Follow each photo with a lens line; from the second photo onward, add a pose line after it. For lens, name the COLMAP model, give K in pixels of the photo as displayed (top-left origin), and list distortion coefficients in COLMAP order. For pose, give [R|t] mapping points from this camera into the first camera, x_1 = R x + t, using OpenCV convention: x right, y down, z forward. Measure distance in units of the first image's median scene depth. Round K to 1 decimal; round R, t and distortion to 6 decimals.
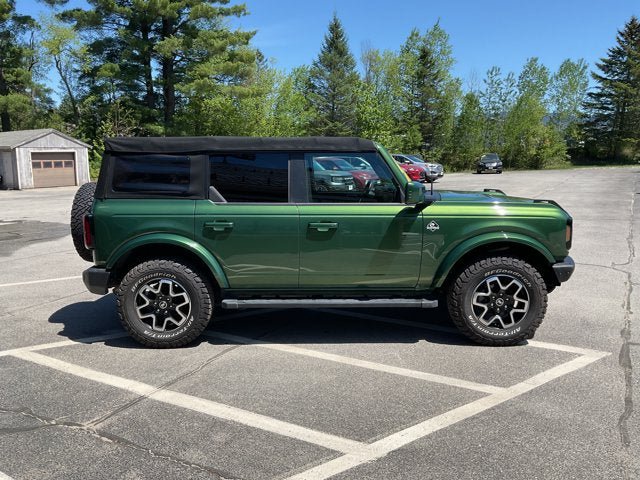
lens RADIAL K [[533.3, 0, 316.9], [0, 533.3, 231.4], [0, 0, 1]] dist [0.064358, -0.128345]
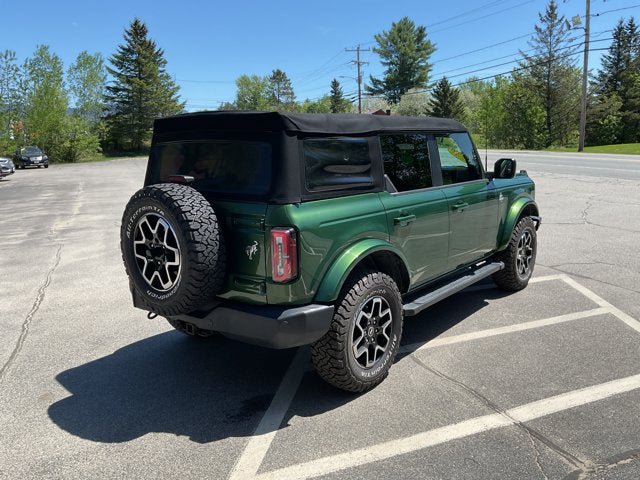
lens RADIAL K [[533.3, 0, 316.9], [0, 533.3, 231.4], [0, 0, 1]] dist [0.064358, -0.128345]
pose [[0.618467, -0.136336, 0.773894, -0.091329], [0.127085, 0.989223, 0.072708, -0.007098], [-0.775466, 0.053383, 0.629128, 0.057467]]
